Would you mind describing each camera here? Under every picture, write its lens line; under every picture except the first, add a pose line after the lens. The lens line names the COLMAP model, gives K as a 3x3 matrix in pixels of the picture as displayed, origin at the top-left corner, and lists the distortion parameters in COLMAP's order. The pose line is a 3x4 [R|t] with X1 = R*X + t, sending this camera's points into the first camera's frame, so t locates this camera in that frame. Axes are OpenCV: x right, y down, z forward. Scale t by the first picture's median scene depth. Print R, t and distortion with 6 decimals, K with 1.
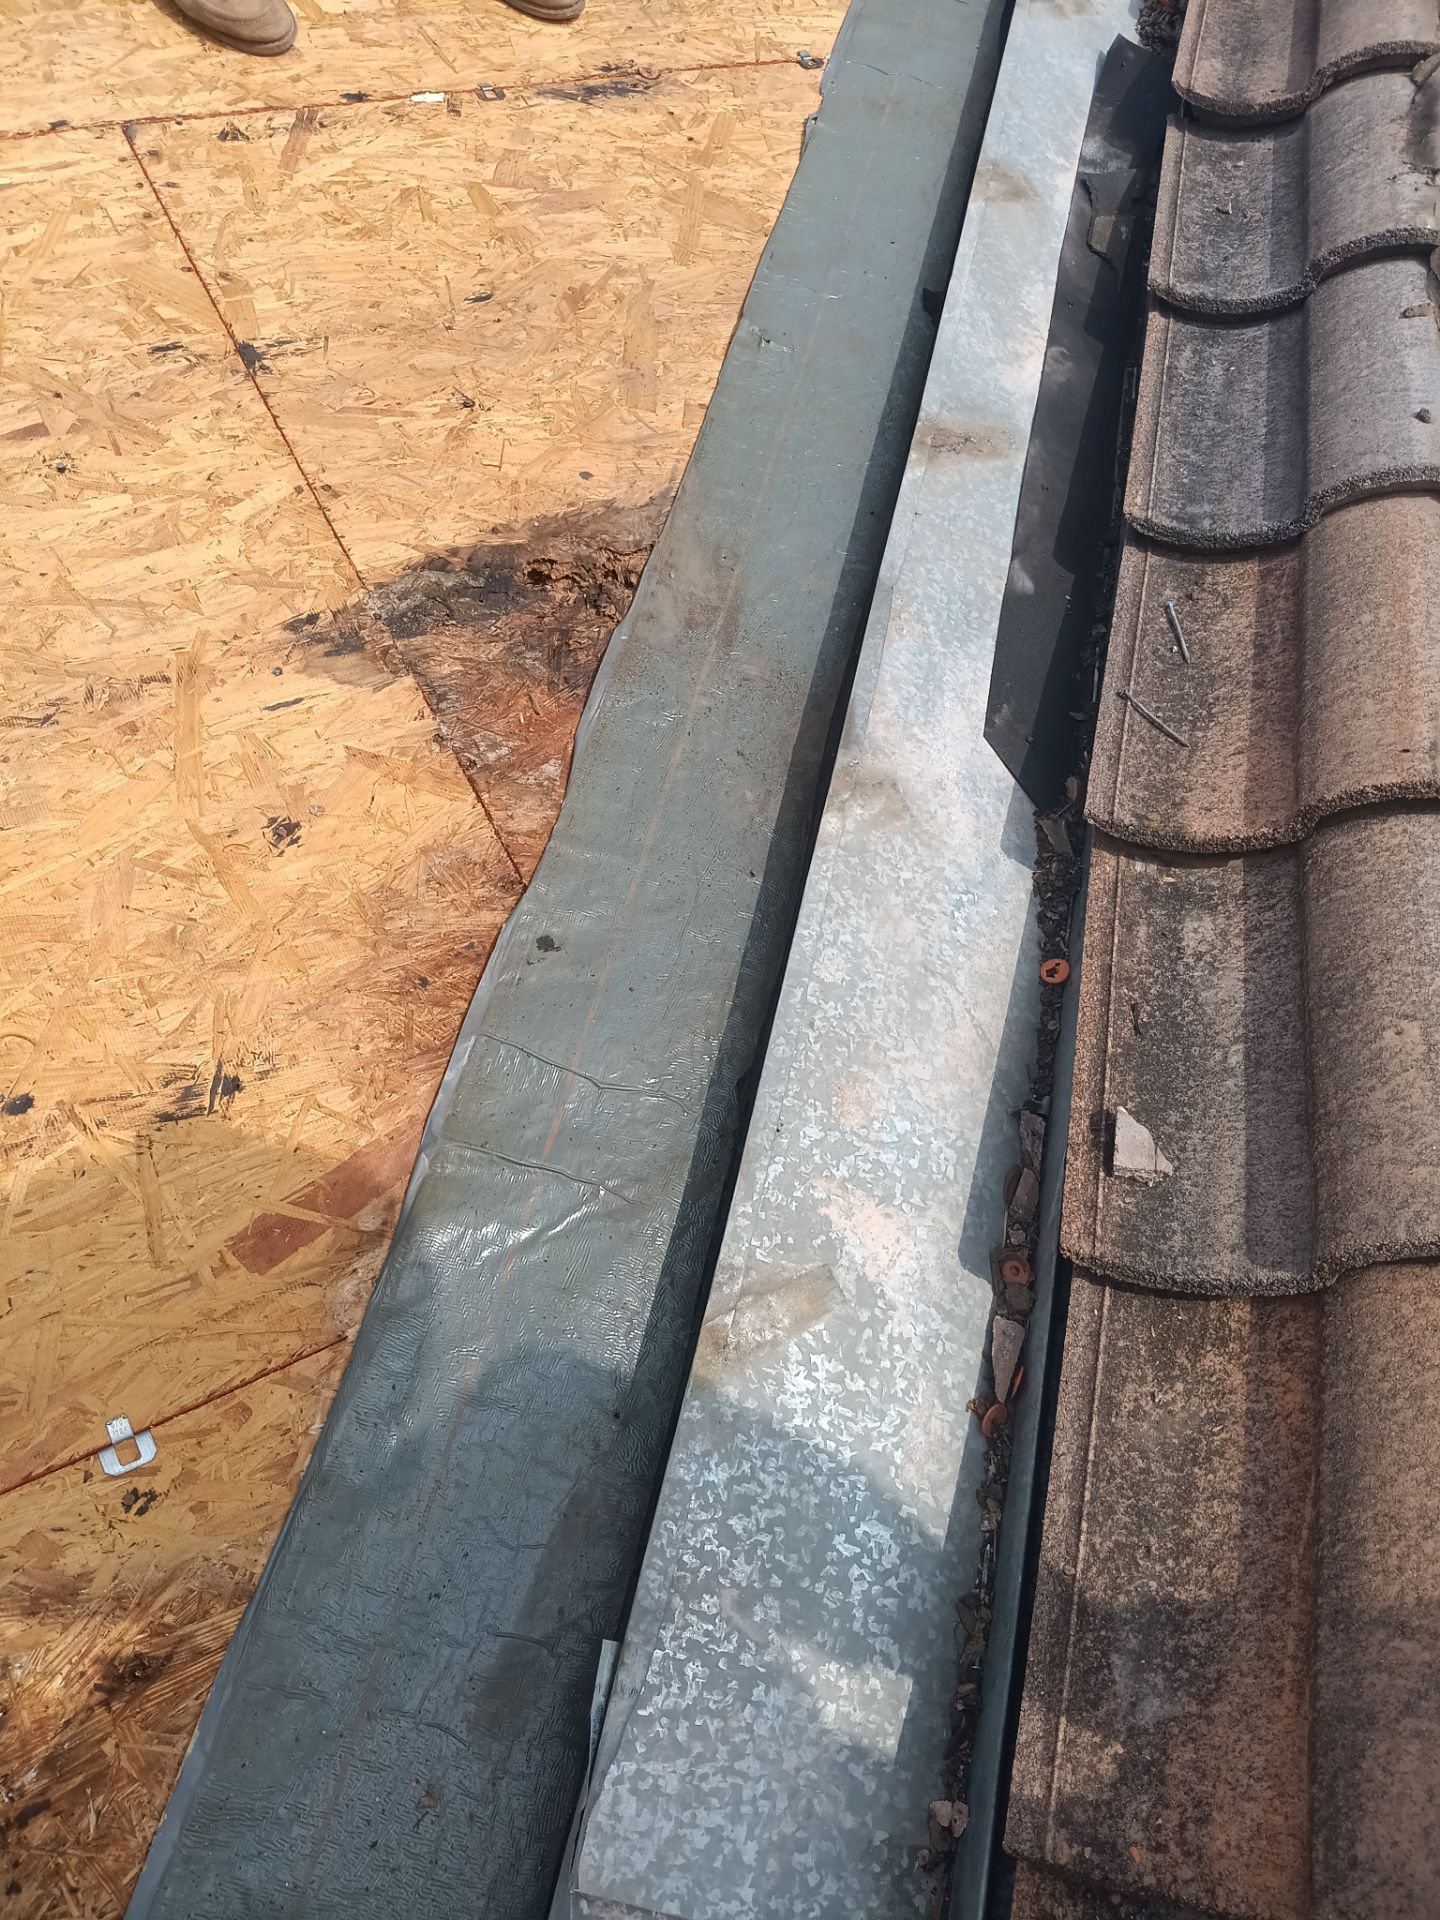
lens RADIAL K [[1456.1, 0, 715.7], [0, 1456.1, 952.9], [0, 0, 1]] dist [0.098128, -0.226782]
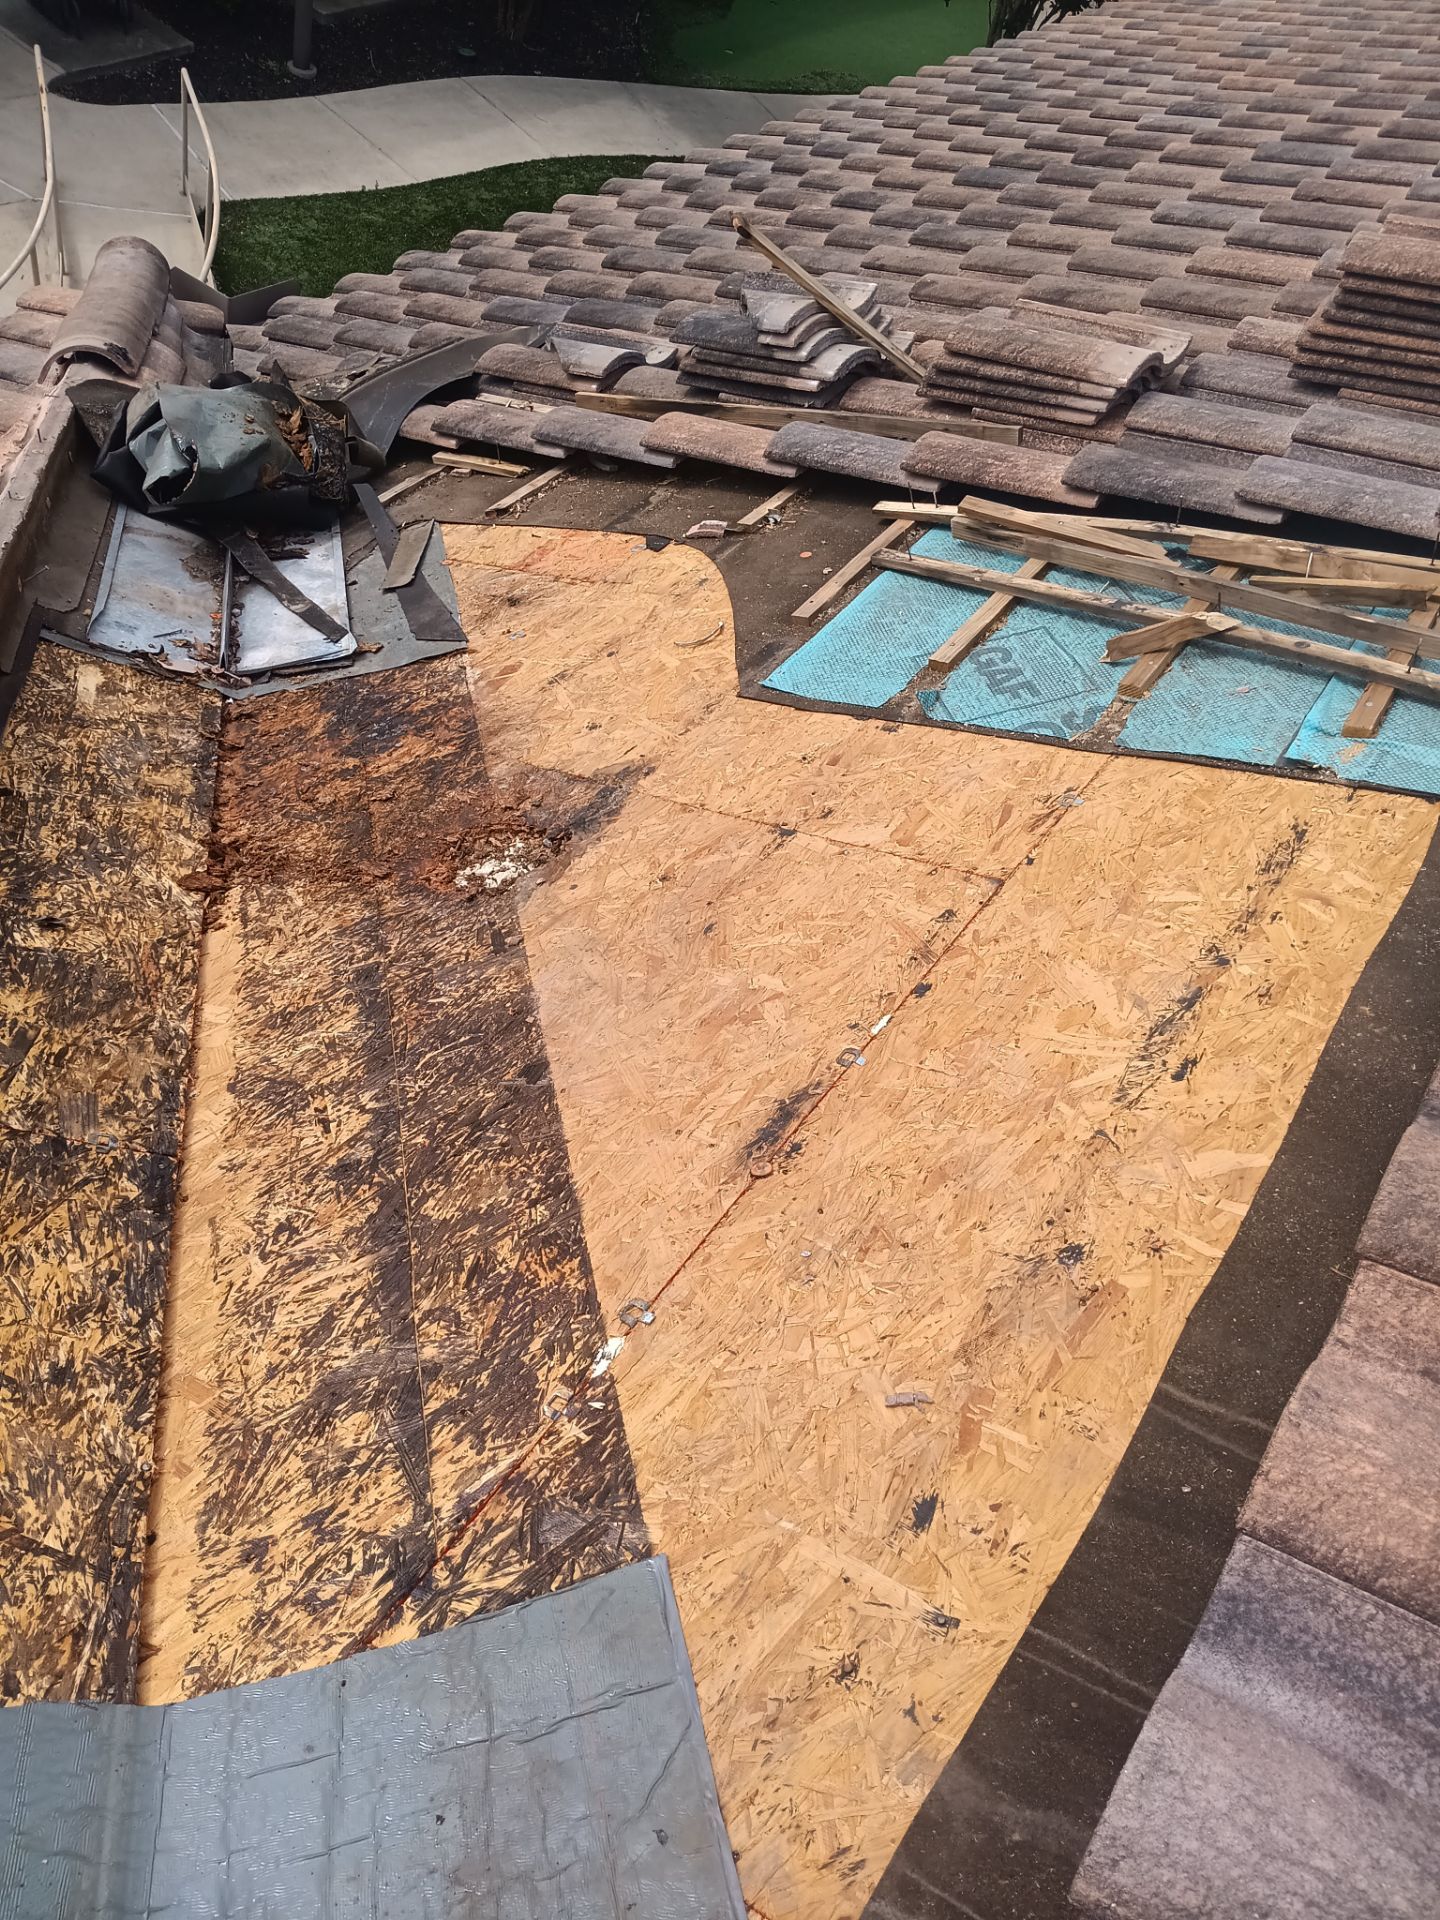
lens RADIAL K [[1466.9, 0, 721.6], [0, 1466.9, 932.0], [0, 0, 1]] dist [0.117915, -0.267441]
pose [[-0.891549, 0.177340, -0.416764, 0.523554], [-0.422722, 0.004589, 0.906248, -2.204780], [0.162627, 0.984139, 0.070874, 1.184446]]
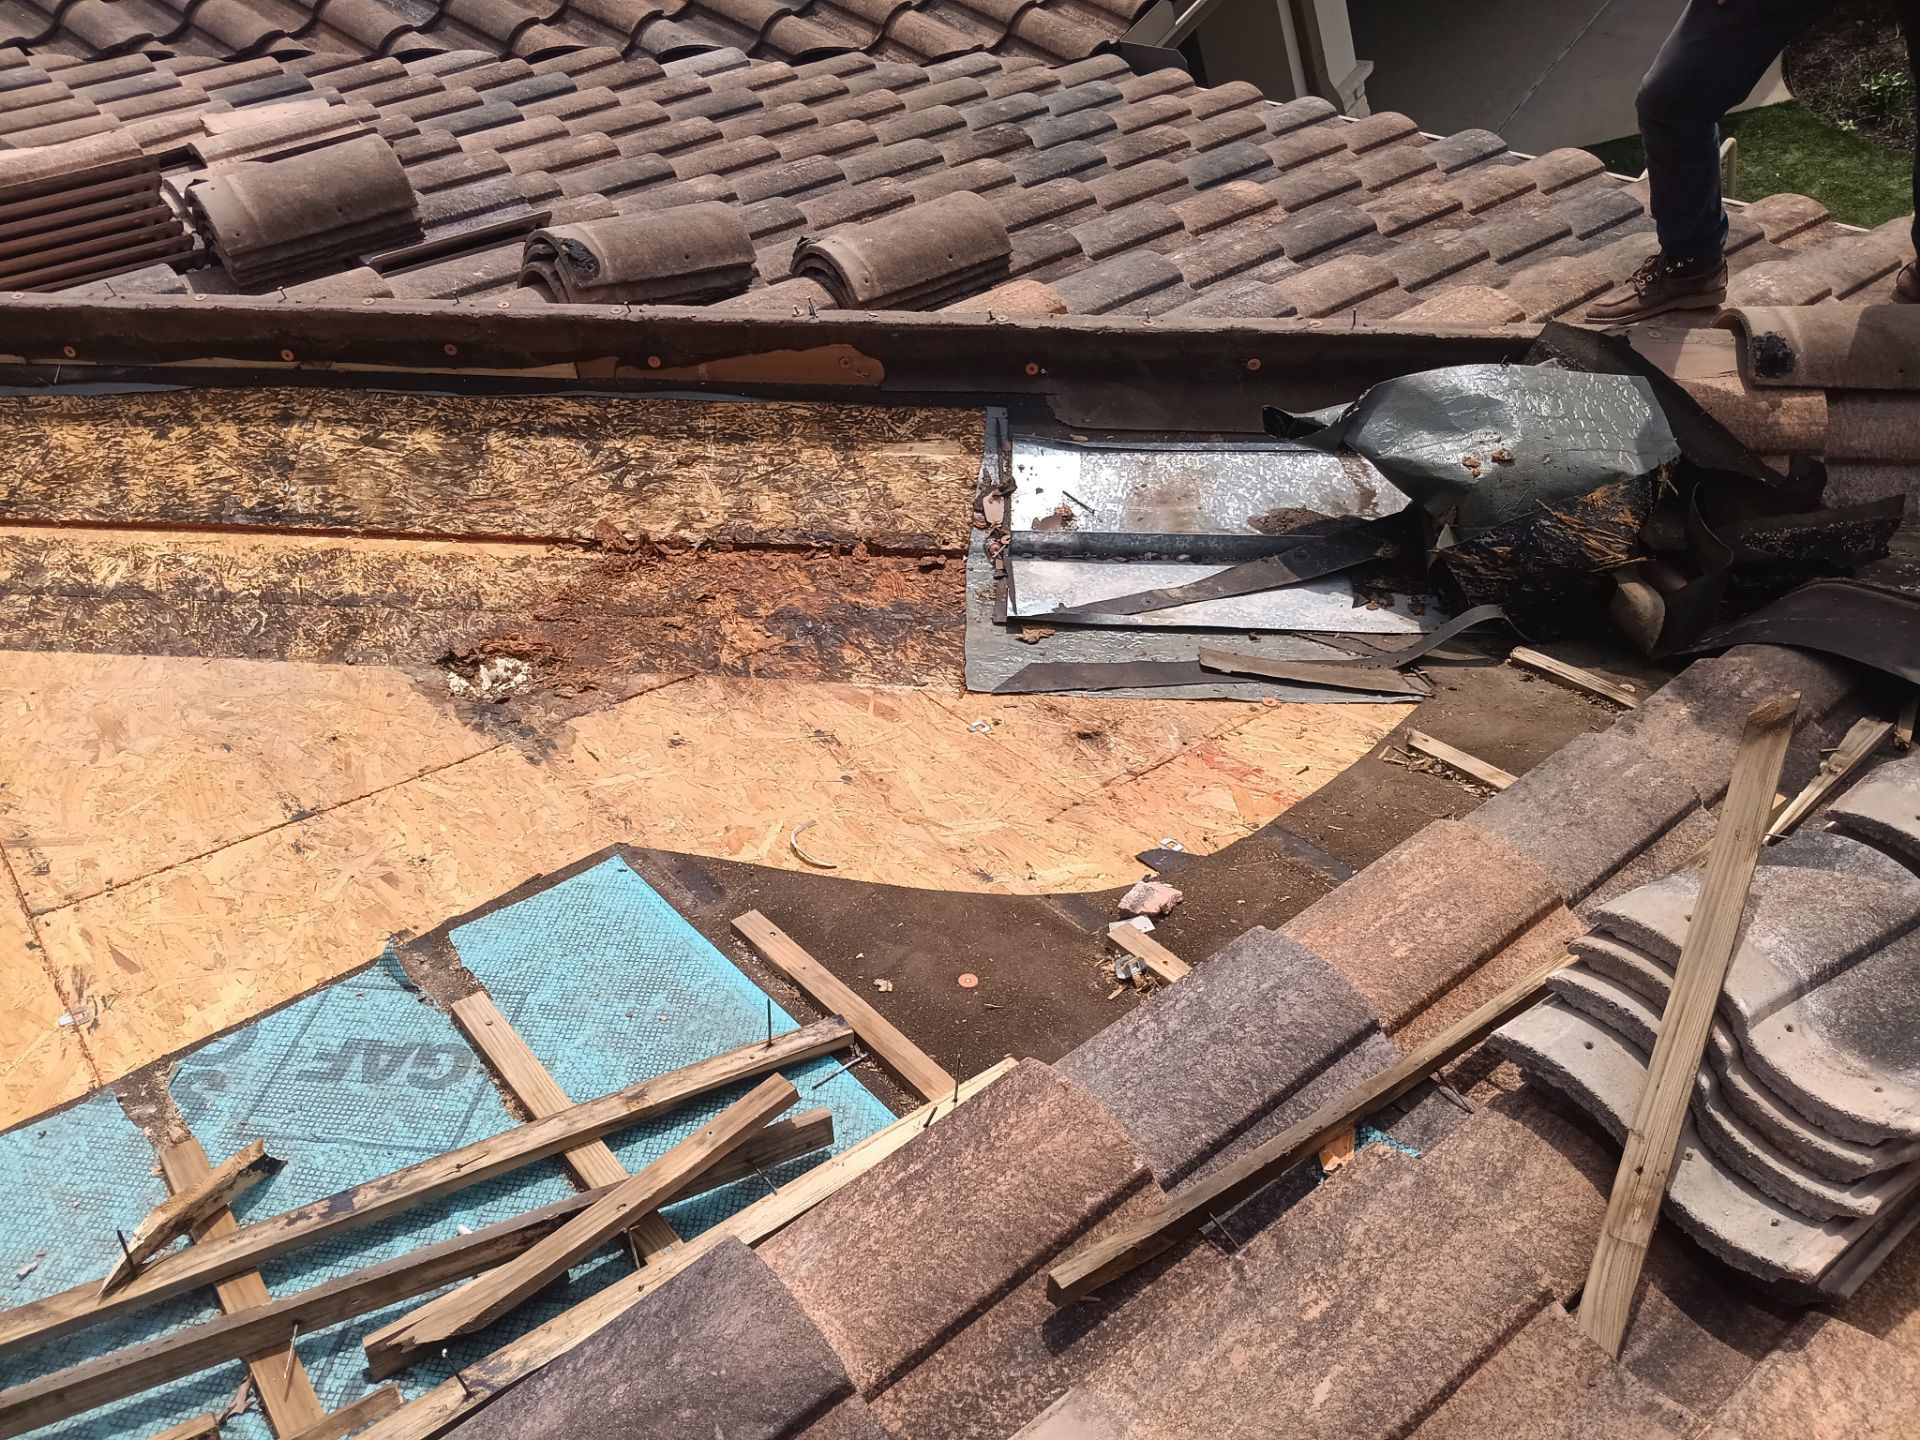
lens RADIAL K [[1466.9, 0, 959.5], [0, 1466.9, 727.9], [0, 0, 1]] dist [0.117915, -0.267441]
pose [[-0.170475, -0.706323, 0.687056, -1.699486], [0.837430, 0.263598, 0.478776, -0.715429], [-0.519278, 0.656981, 0.546559, -0.284544]]
